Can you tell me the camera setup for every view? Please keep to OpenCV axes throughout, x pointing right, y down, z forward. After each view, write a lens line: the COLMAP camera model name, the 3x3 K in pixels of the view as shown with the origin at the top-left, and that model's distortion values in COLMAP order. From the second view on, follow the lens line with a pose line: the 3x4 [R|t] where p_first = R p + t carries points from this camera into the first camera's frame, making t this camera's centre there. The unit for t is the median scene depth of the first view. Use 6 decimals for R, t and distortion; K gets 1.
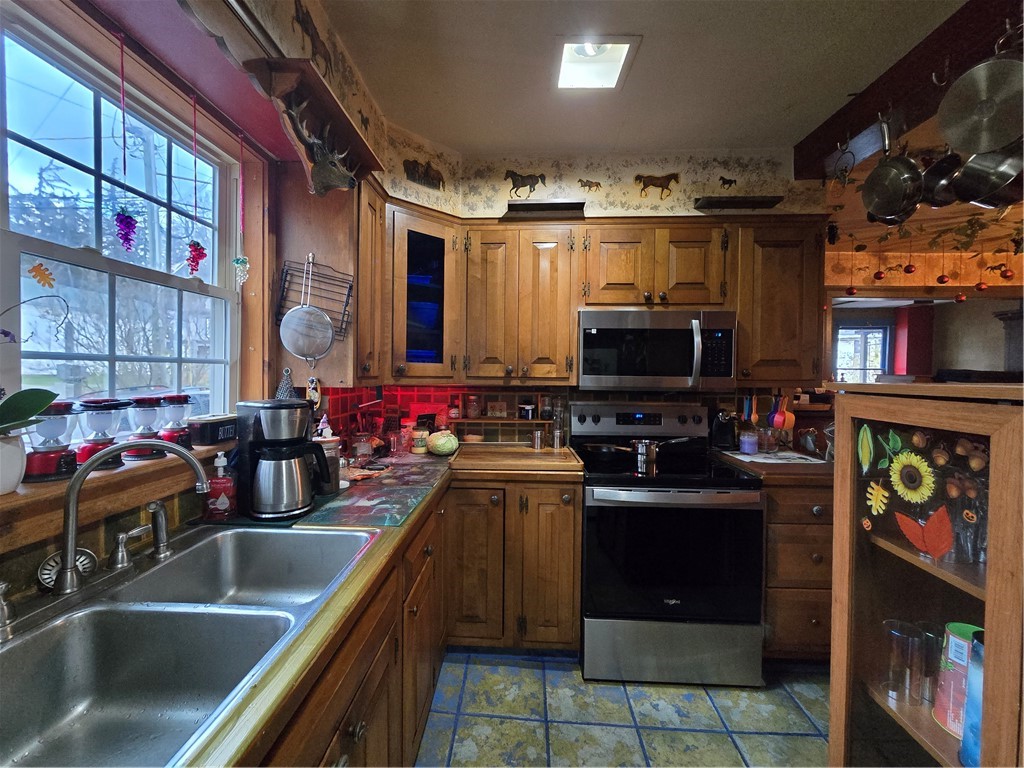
lens RADIAL K [[419.4, 0, 506.2], [0, 419.4, 380.9], [0, 0, 1]] dist [-0.000835, 0.000007]
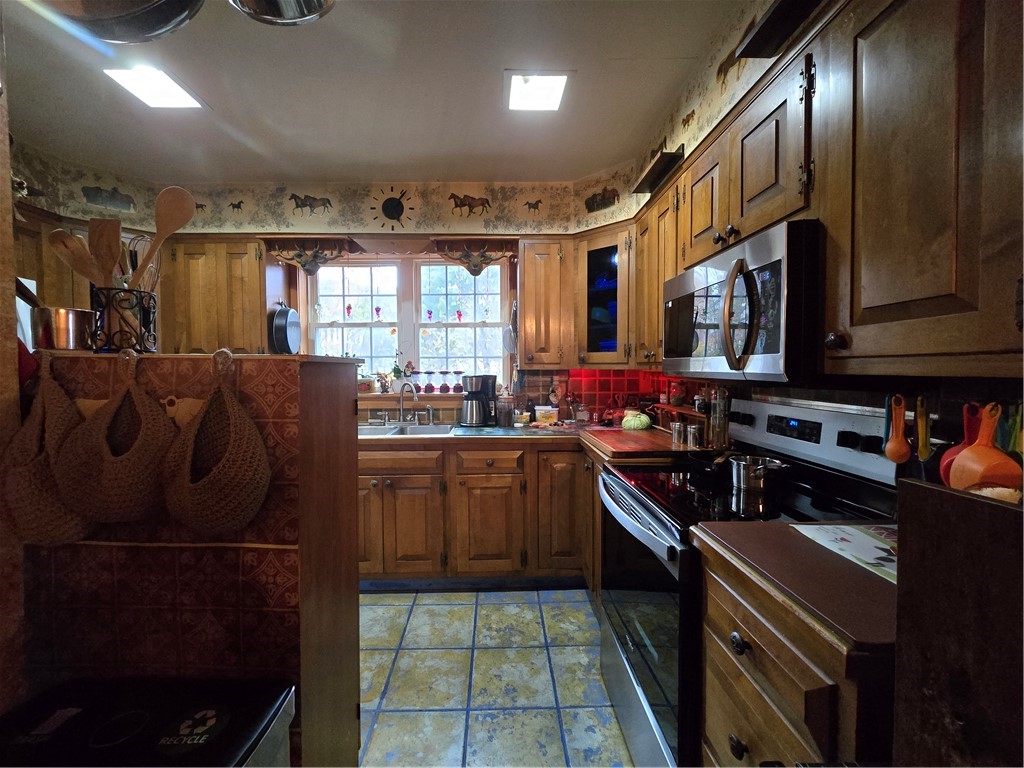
lens RADIAL K [[419.4, 0, 506.2], [0, 419.4, 380.9], [0, 0, 1]] dist [-0.000835, 0.000007]
pose [[0.076036, 0.018727, -0.996929, 1.223008], [-0.018667, 0.999675, 0.017355, 0.031065], [0.996930, 0.017290, 0.076361, 0.750048]]
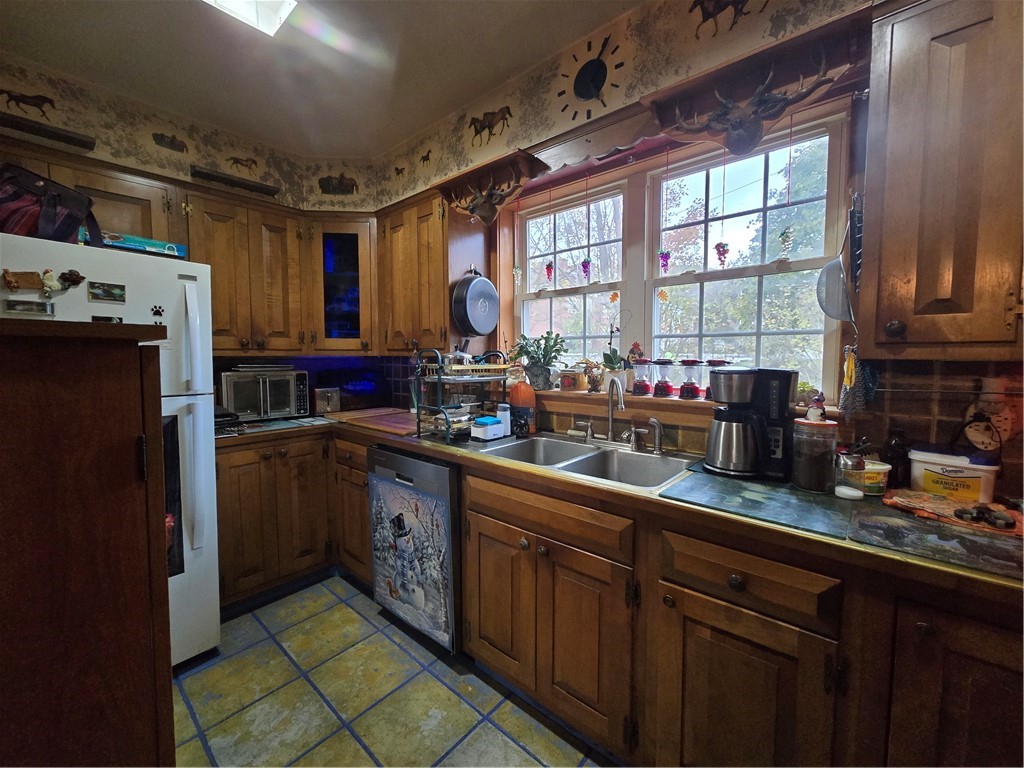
lens RADIAL K [[419.4, 0, 506.2], [0, 419.4, 380.9], [0, 0, 1]] dist [-0.000835, 0.000007]
pose [[-0.622551, 0.037099, -0.781699, 0.487341], [-0.027170, 0.997249, 0.068967, 0.018386], [0.782108, 0.064175, -0.619830, 0.897999]]
